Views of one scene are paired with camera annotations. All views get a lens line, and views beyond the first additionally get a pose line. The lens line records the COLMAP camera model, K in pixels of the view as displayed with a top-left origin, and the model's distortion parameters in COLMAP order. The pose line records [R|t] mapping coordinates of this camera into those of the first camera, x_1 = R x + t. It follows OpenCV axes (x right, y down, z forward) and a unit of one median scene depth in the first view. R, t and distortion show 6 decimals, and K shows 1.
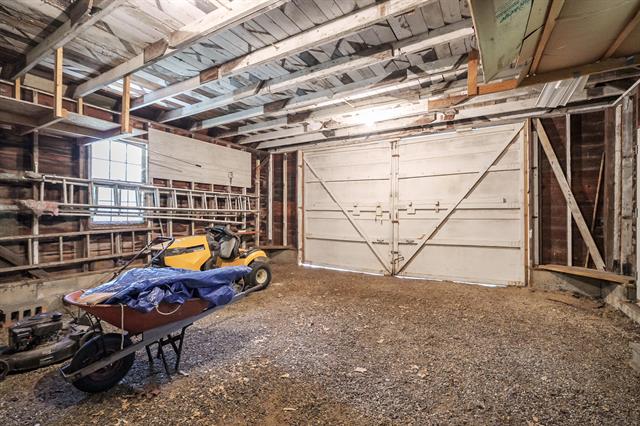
lens RADIAL K [[289.5, 0, 318.1], [0, 289.5, 213.3], [0, 0, 1]] dist [0.002103, 0.000427]
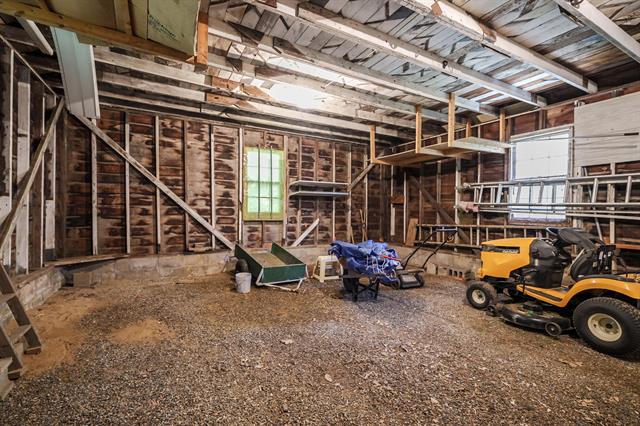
lens RADIAL K [[289.5, 0, 318.0], [0, 289.5, 212.3], [0, 0, 1]] dist [0.002103, 0.000427]
pose [[-0.510148, -0.006156, -0.860065, 0.519551], [-0.013398, 0.999910, 0.000790, 0.014938], [0.859982, 0.011926, -0.510184, 0.812404]]
